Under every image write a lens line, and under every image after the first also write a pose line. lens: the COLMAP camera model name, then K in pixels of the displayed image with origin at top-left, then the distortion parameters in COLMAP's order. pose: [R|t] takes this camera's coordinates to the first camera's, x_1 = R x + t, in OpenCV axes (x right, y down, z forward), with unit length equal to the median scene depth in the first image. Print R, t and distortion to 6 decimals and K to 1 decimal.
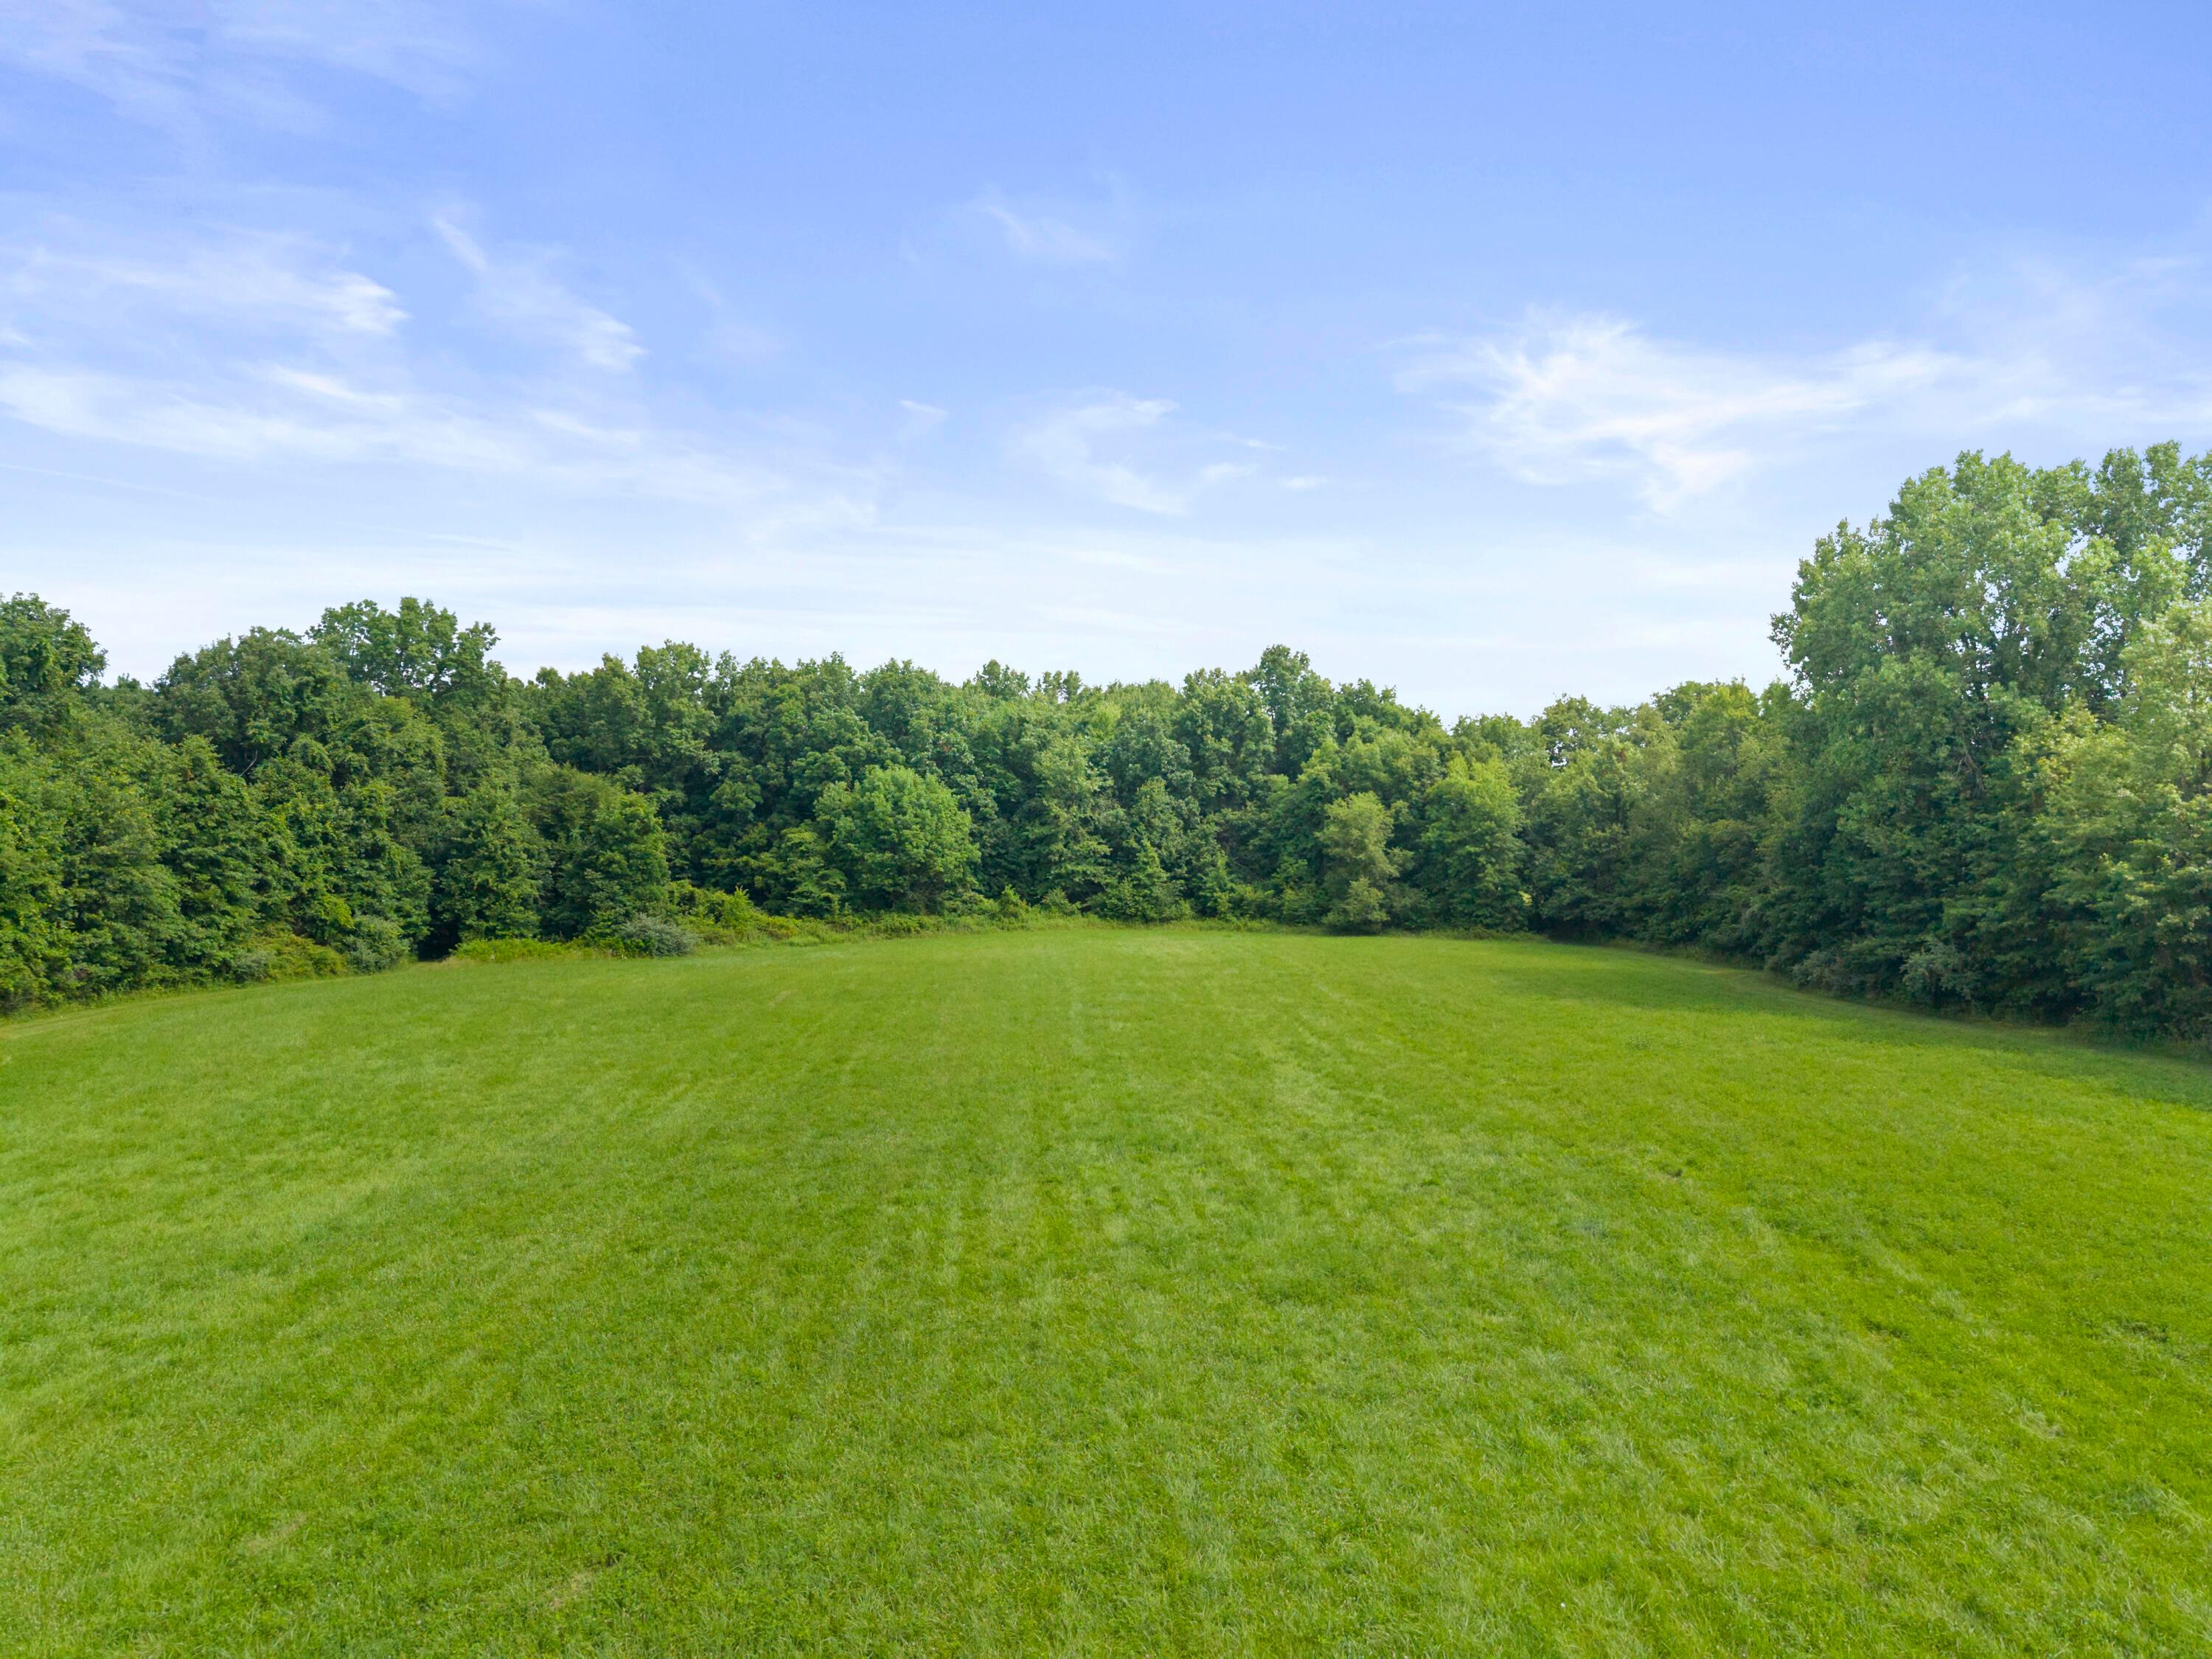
lens RADIAL K [[1481.0, 0, 1106.0], [0, 1481.0, 829.5], [0, 0, 1]] dist [0.006595, 0.003294]
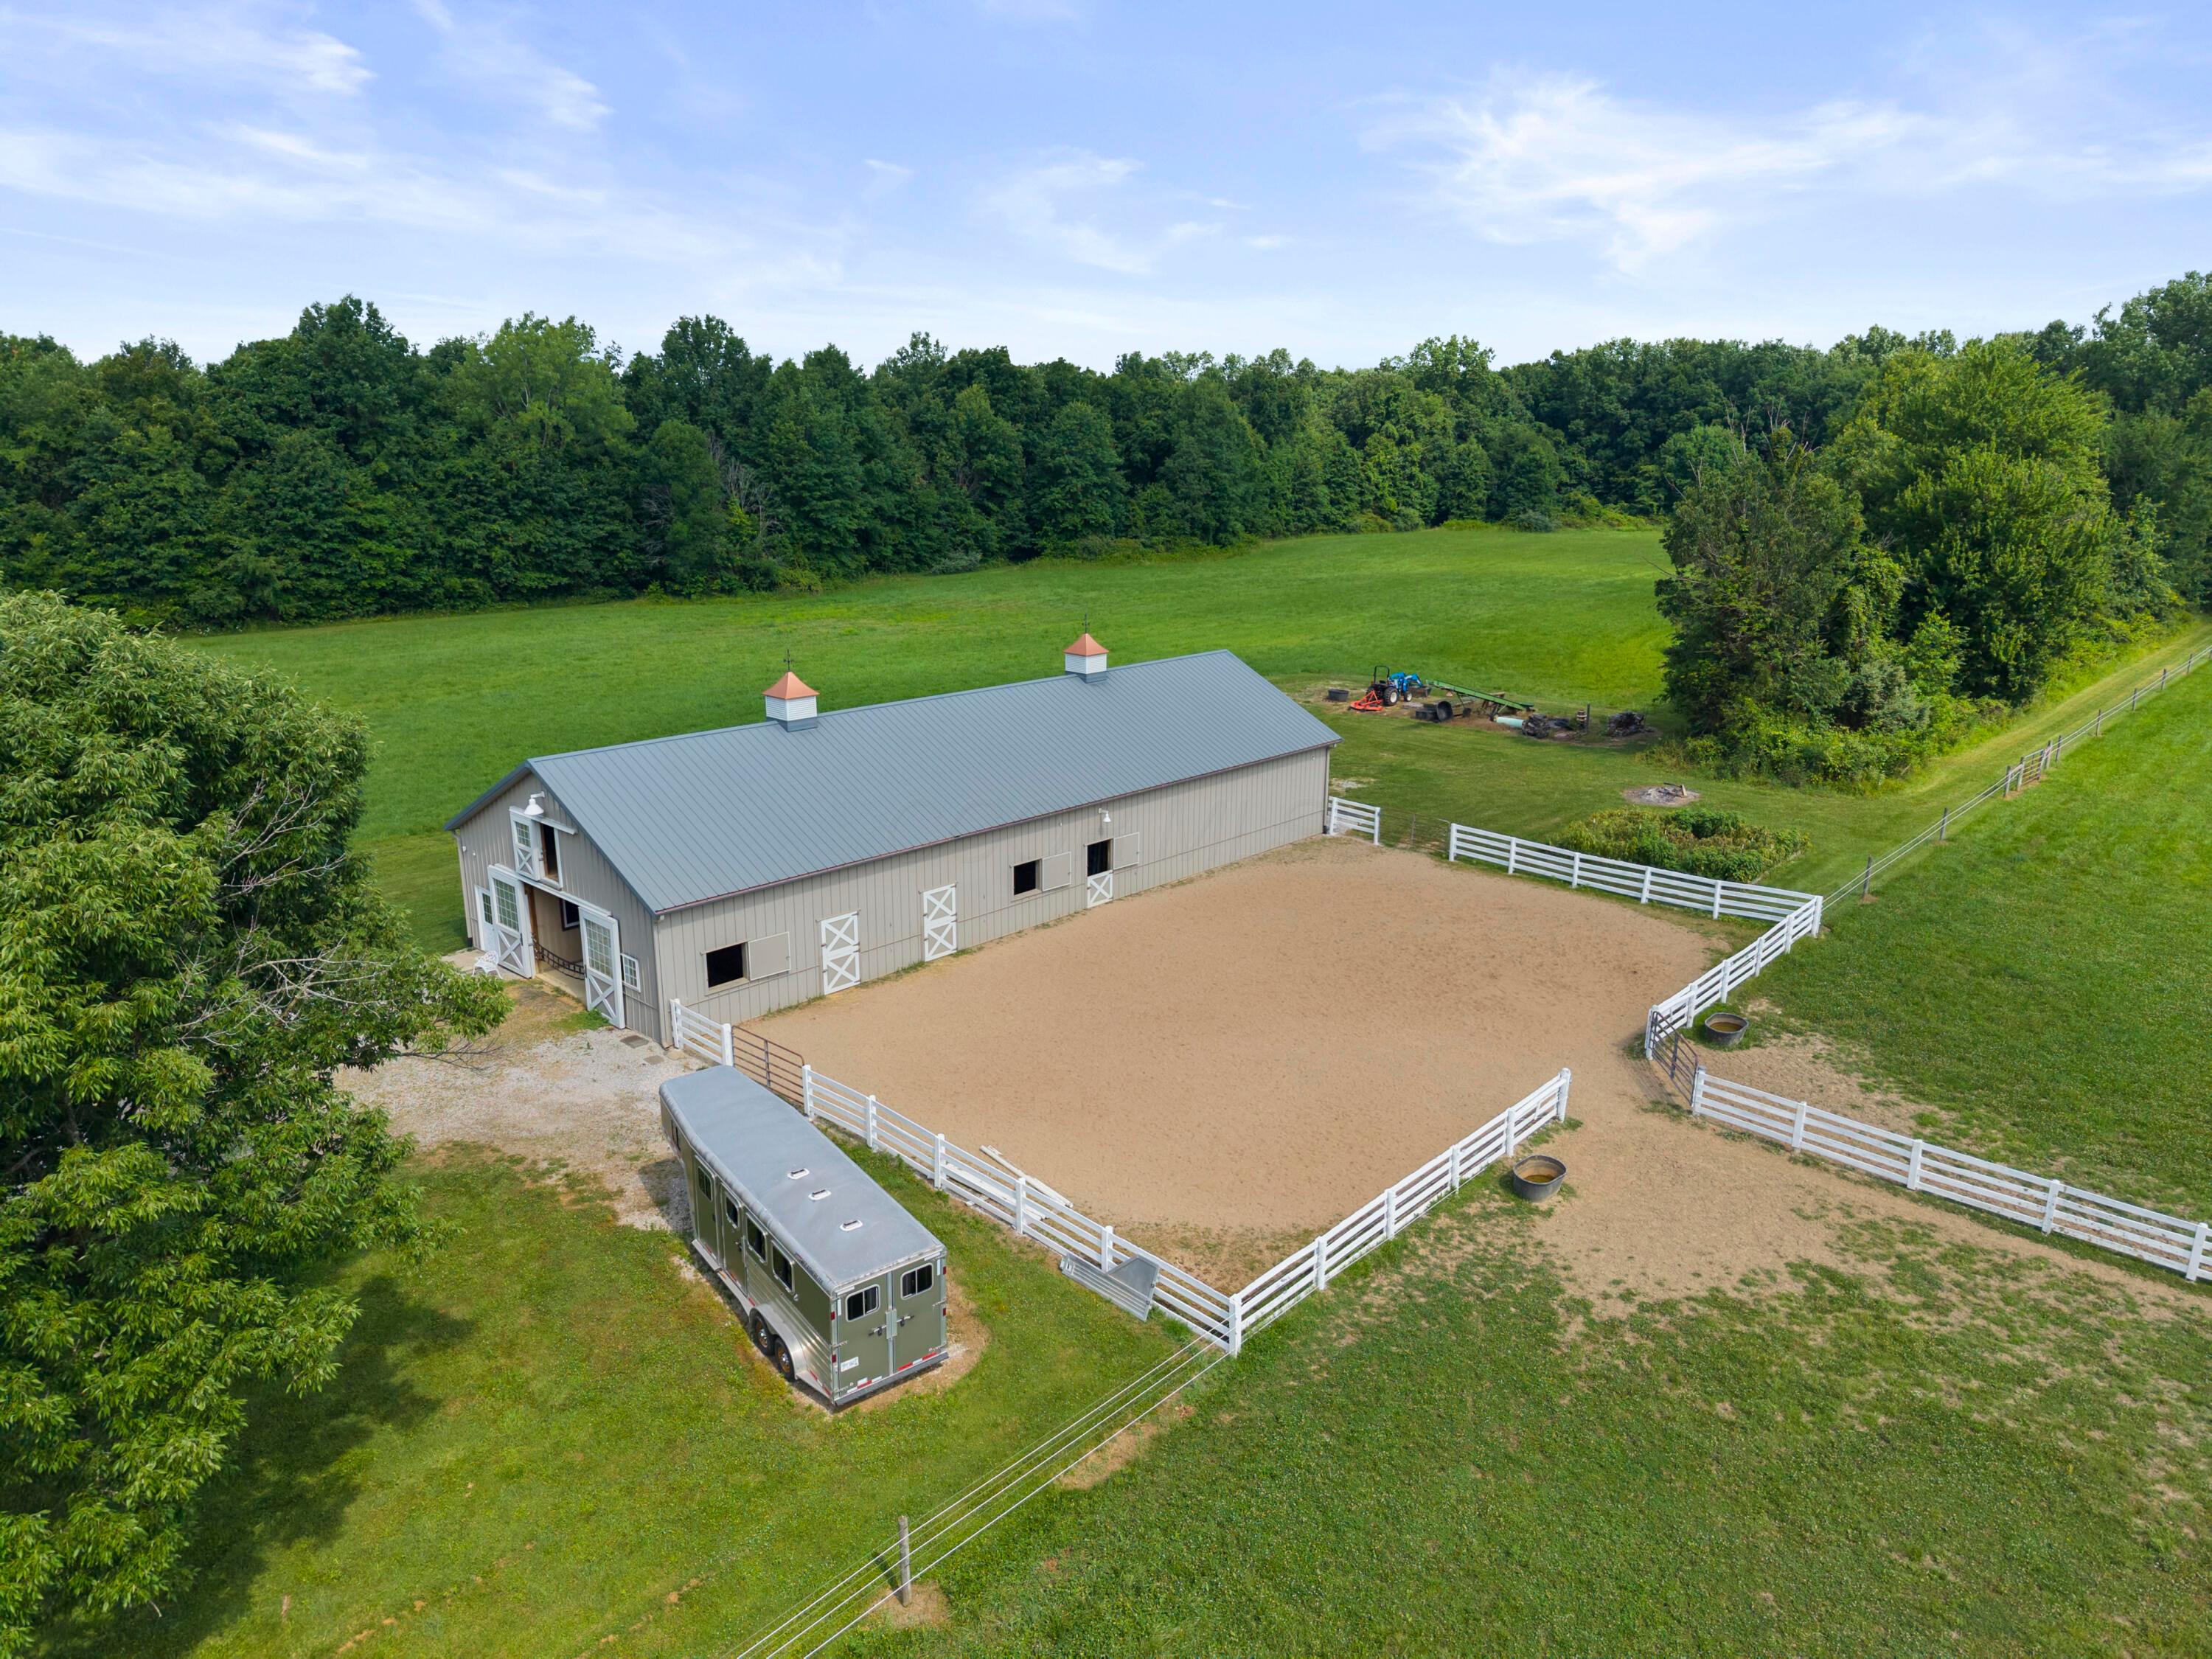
lens RADIAL K [[1538.0, 0, 1106.0], [0, 1538.0, 829.5], [0, 0, 1]] dist [-0.001294, 0.000158]
pose [[0.722723, 0.175797, -0.668406, 0.793727], [0.009276, 0.964555, 0.263718, -0.086281], [0.691075, -0.196795, 0.695476, -1.002329]]
